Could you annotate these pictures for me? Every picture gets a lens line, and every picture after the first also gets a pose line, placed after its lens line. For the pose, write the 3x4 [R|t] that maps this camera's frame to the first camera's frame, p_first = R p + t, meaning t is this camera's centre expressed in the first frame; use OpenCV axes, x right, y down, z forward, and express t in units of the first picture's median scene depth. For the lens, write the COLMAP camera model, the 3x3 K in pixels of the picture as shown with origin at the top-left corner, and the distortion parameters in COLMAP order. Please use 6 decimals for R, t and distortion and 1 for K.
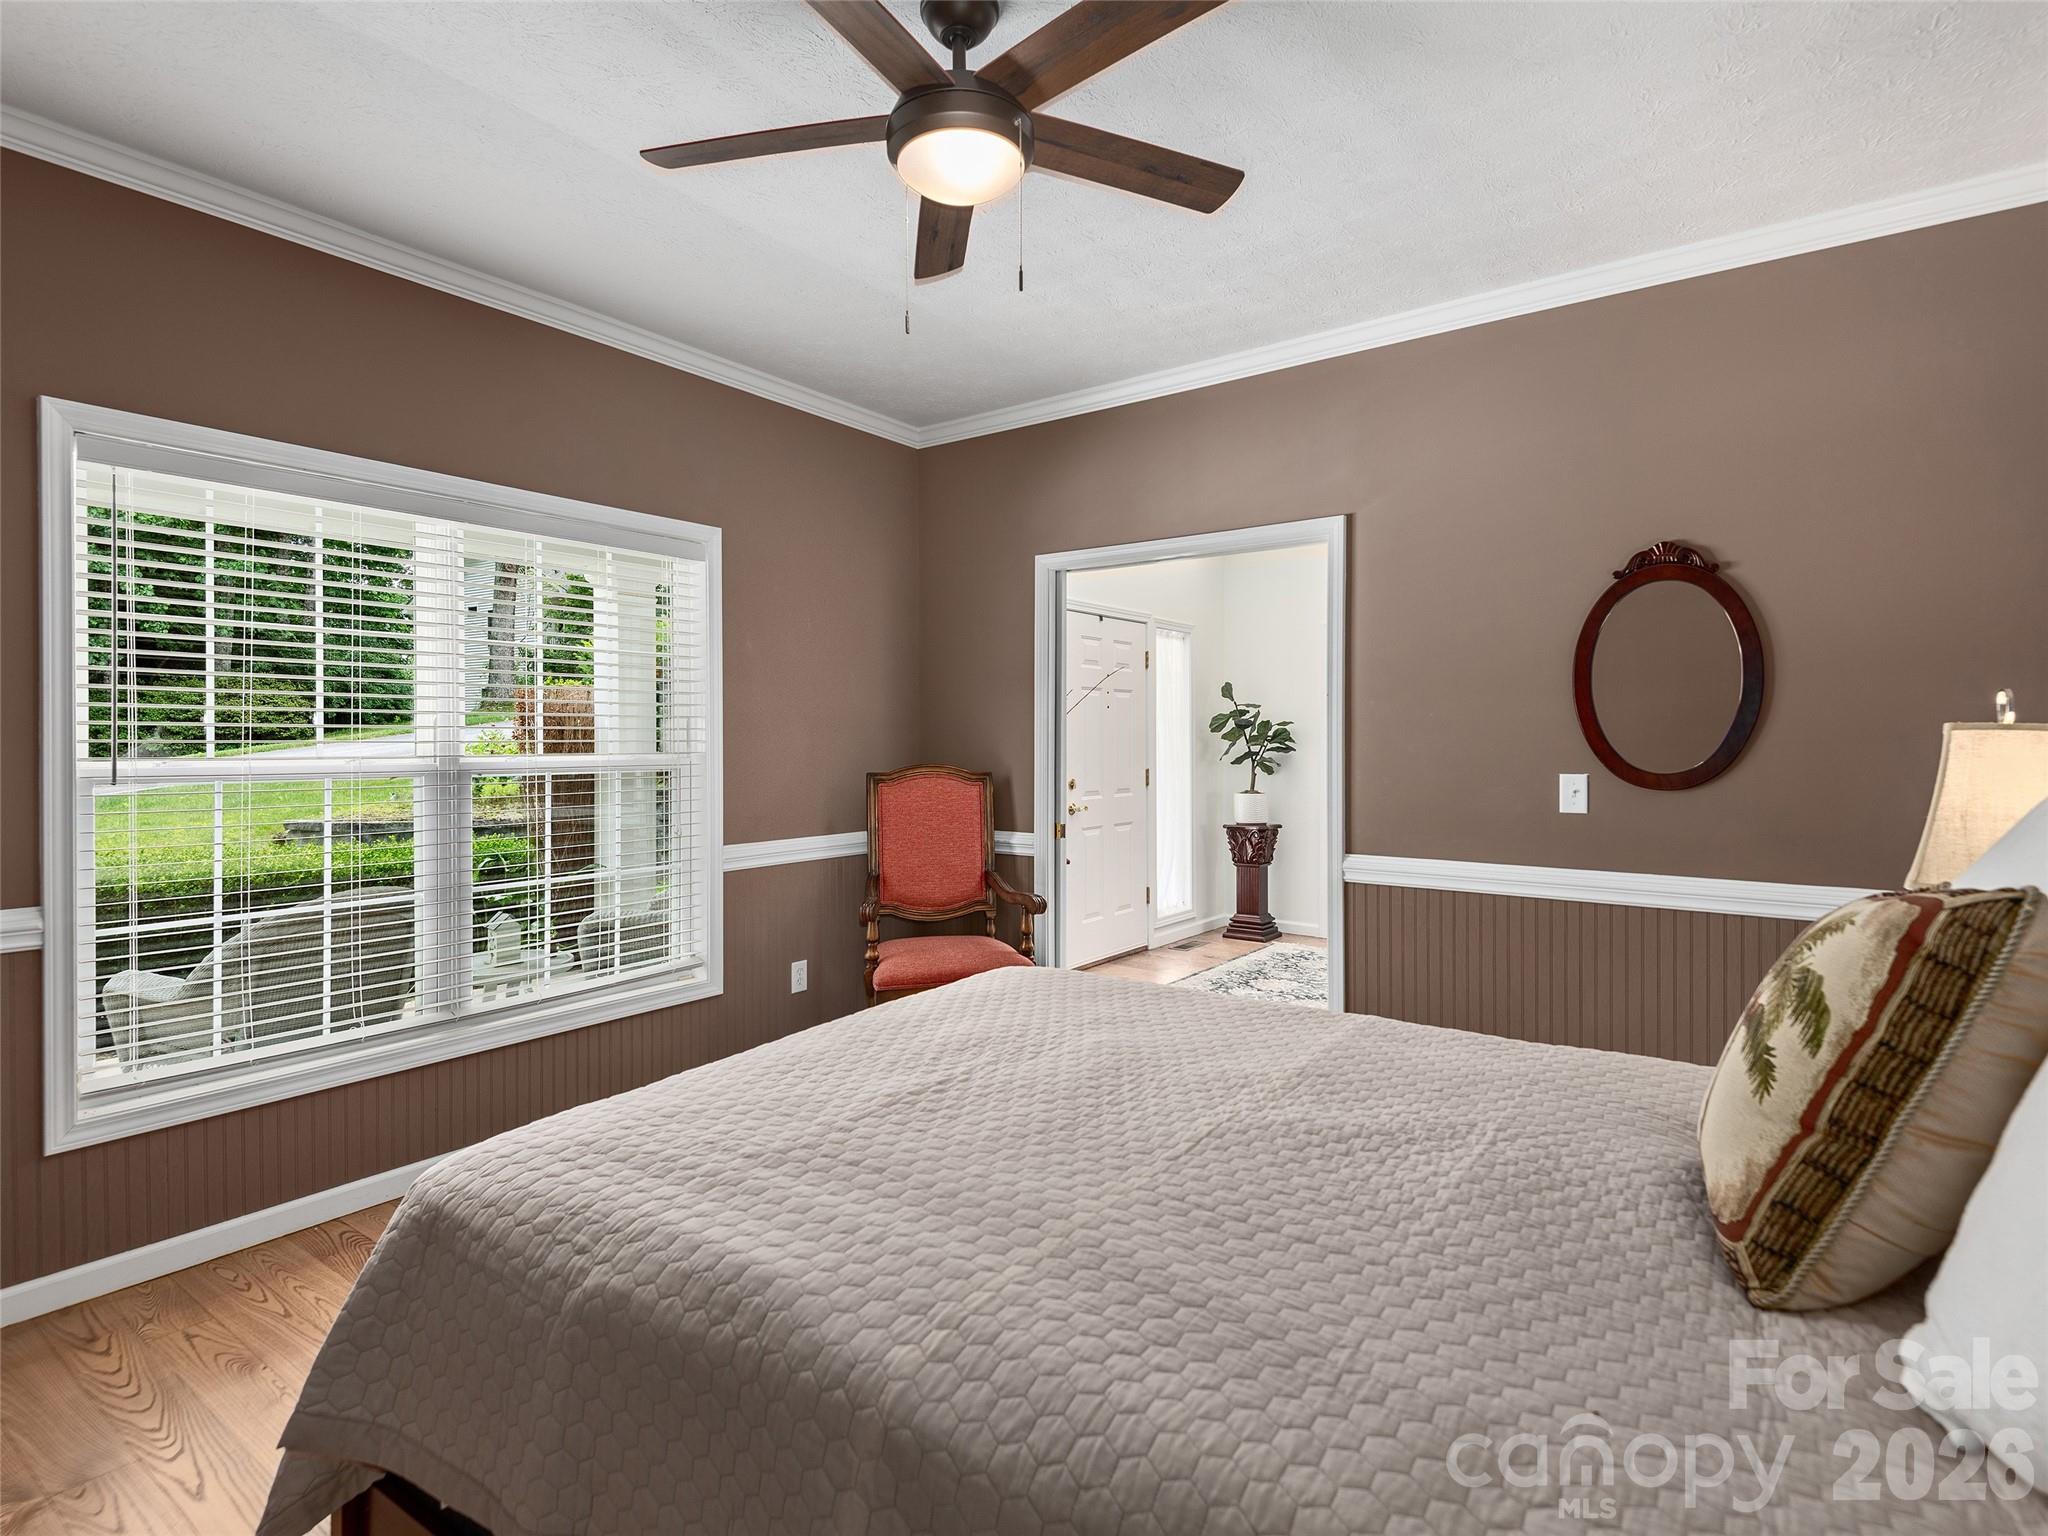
lens RADIAL K [[1045.1, 0, 1011.9], [0, 1045.1, 753.4], [0, 0, 1]] dist [0.015848, -0.009772]
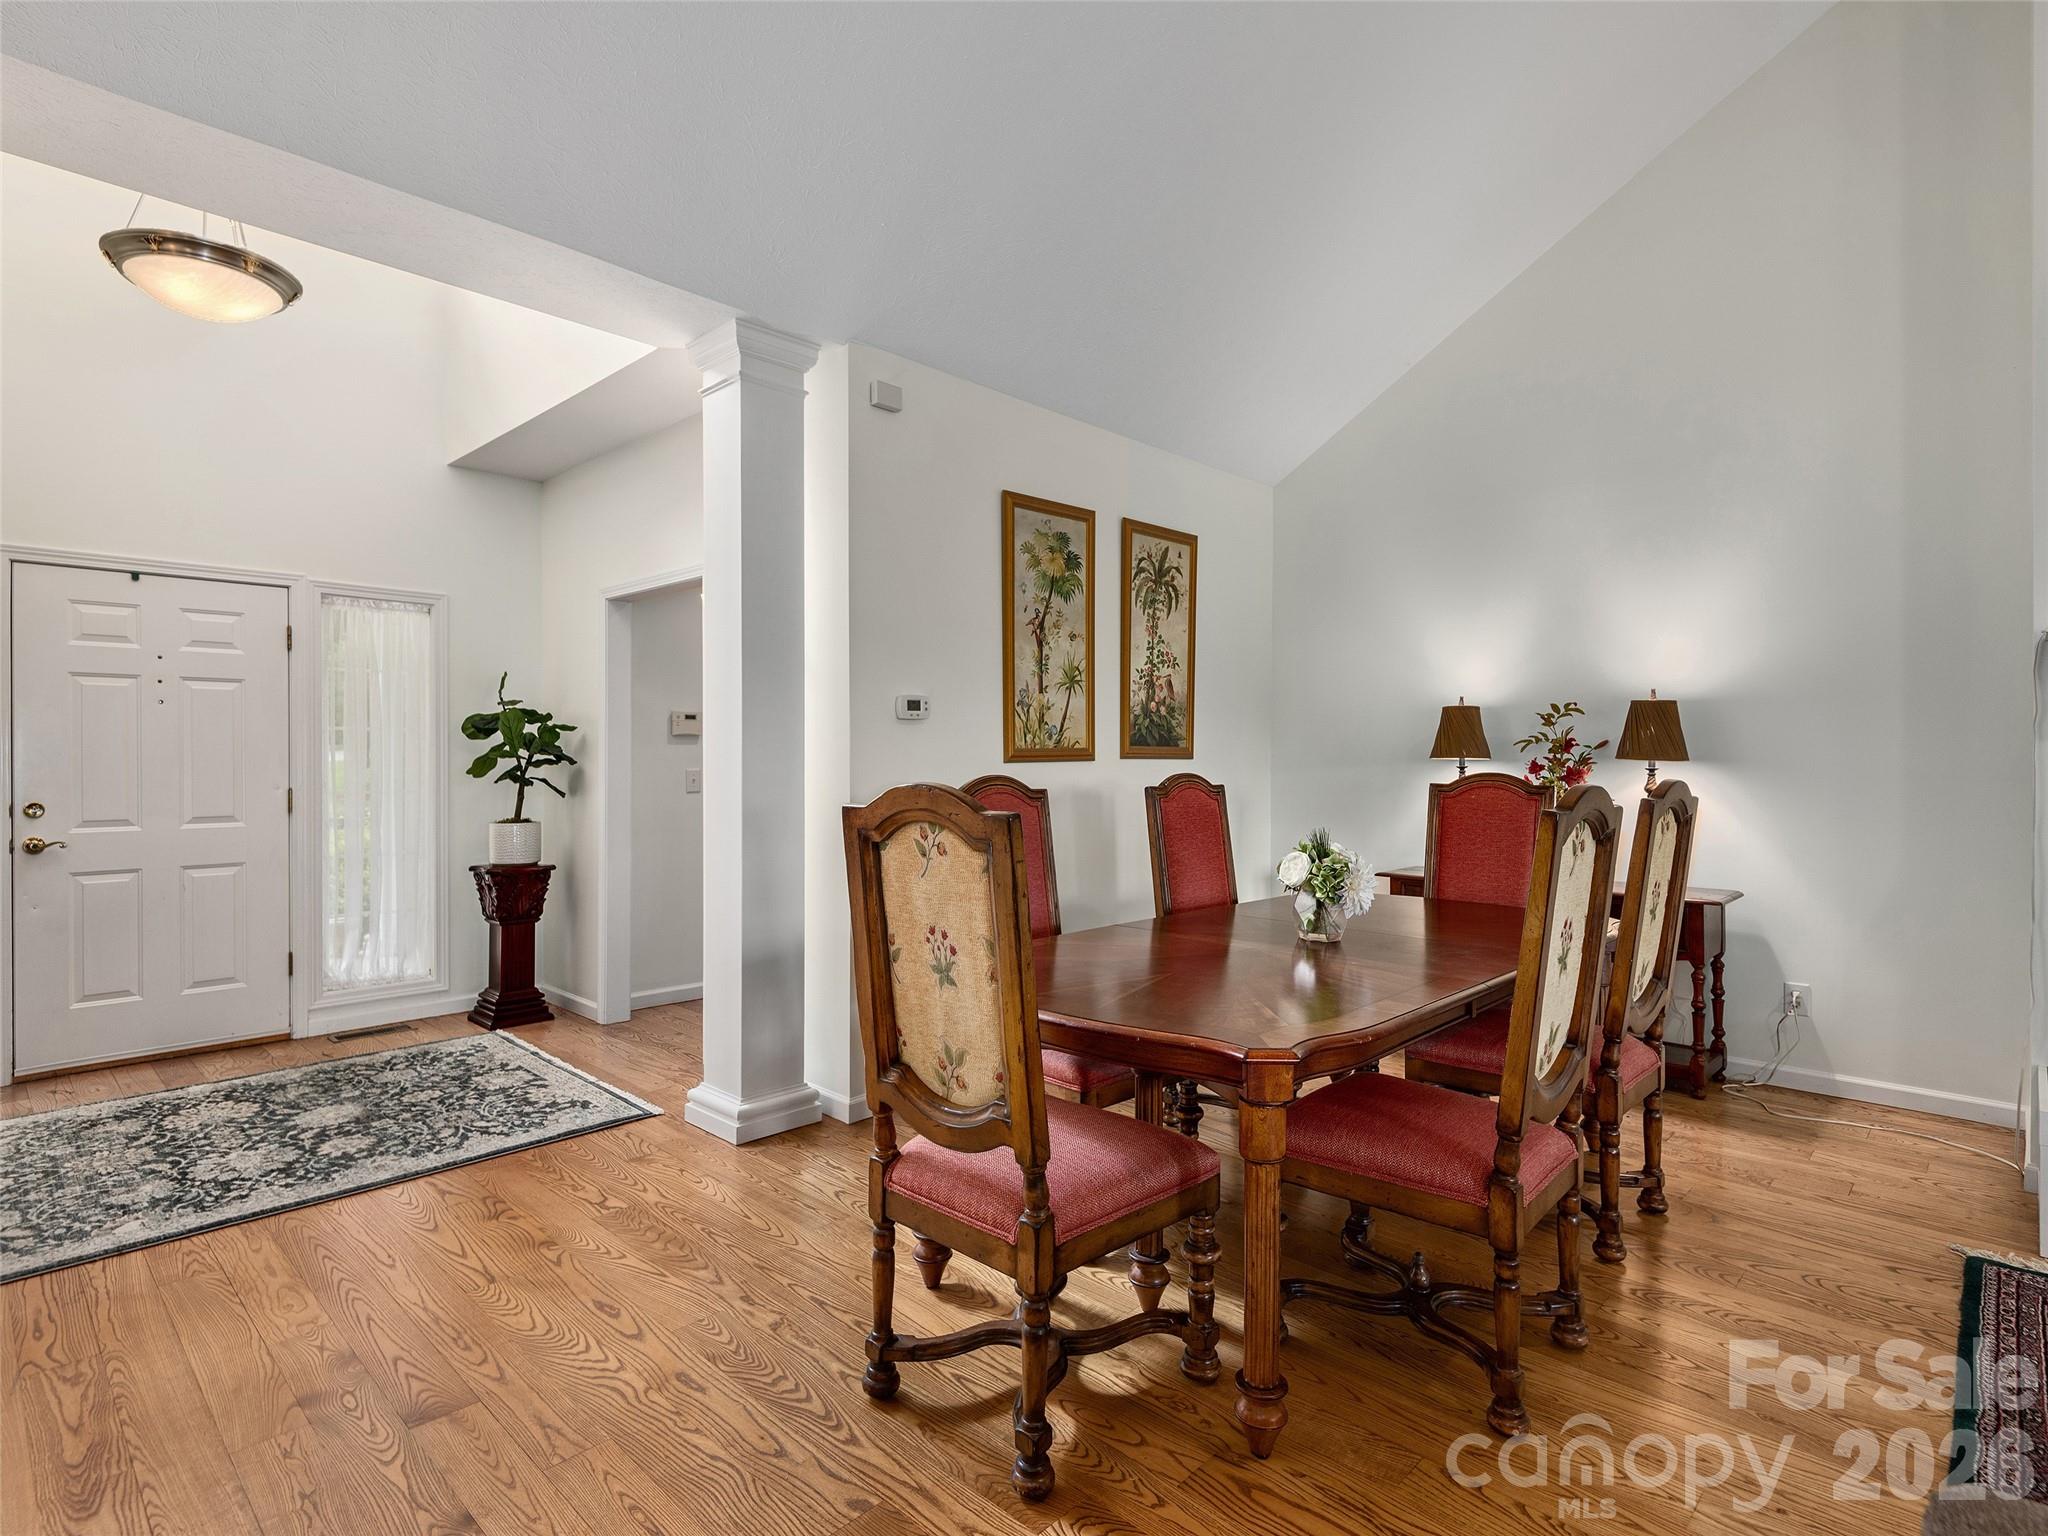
lens RADIAL K [[1045.1, 0, 1041.8], [0, 1045.1, 763.1], [0, 0, 1]] dist [0.015848, -0.009772]
pose [[0.992993, -0.001282, -0.118163, 0.685681], [0.000163, 0.999955, -0.009474, 0.004011], [0.118170, 0.009389, 0.992949, 0.316429]]
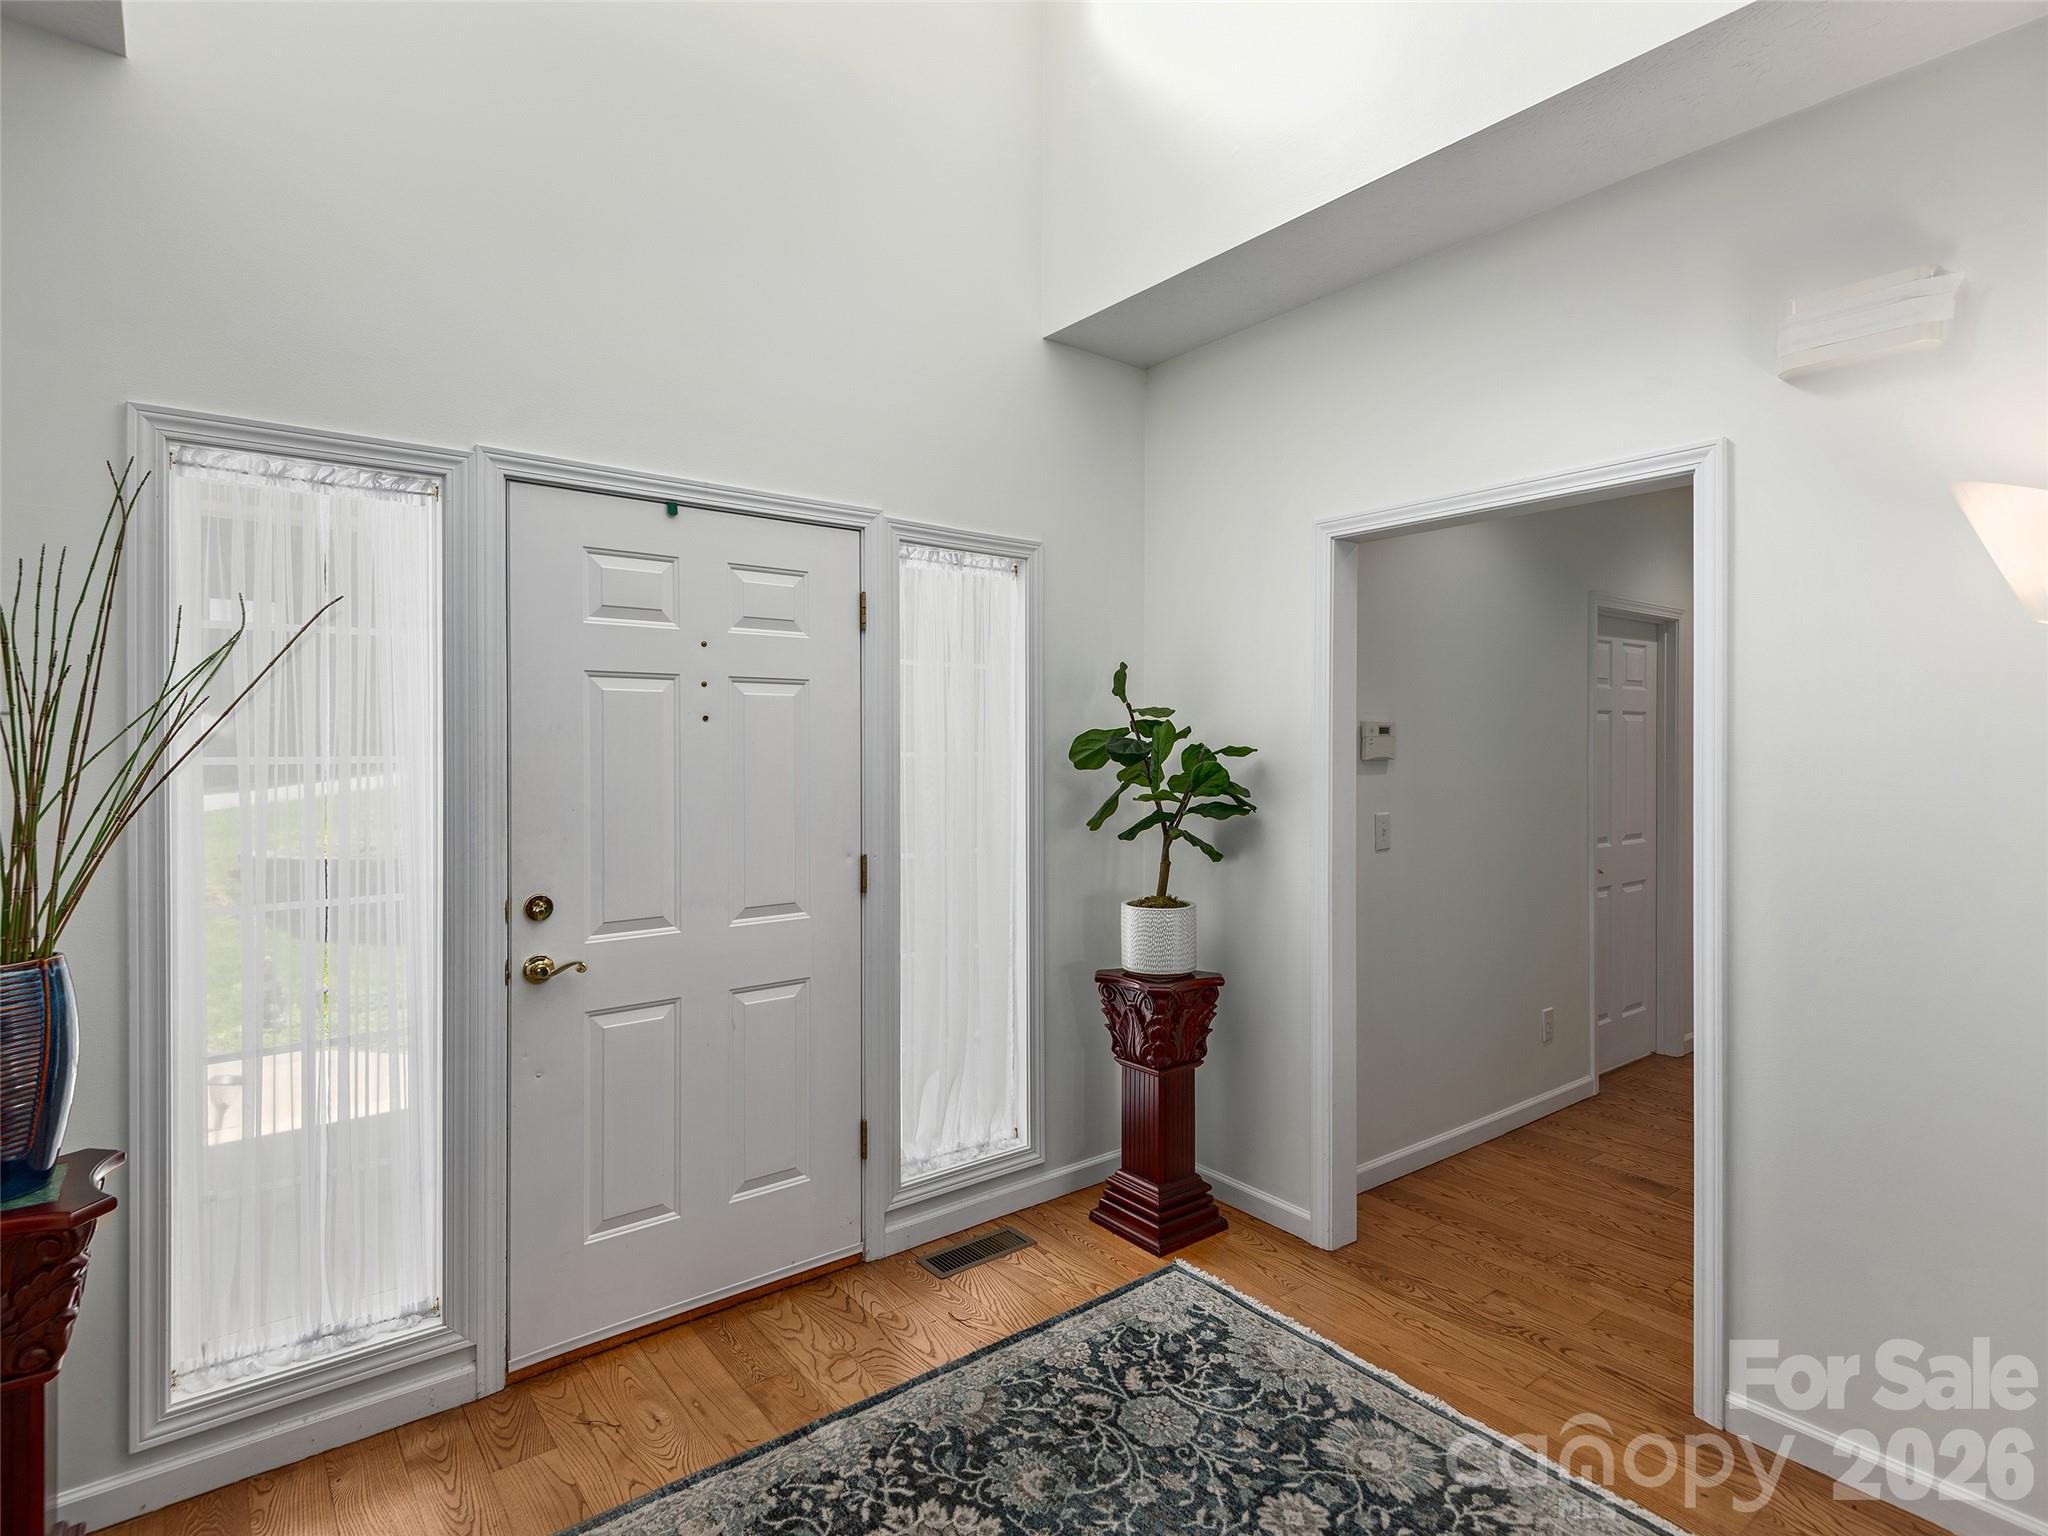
lens RADIAL K [[1045.1, 0, 1032.1], [0, 1045.1, 752.0], [0, 0, 1]] dist [0.015848, -0.009772]
pose [[0.965762, -0.001116, -0.259428, 0.294923], [-0.001567, 0.999947, -0.010135, -0.023260], [0.259426, 0.010194, 0.965709, 0.548676]]
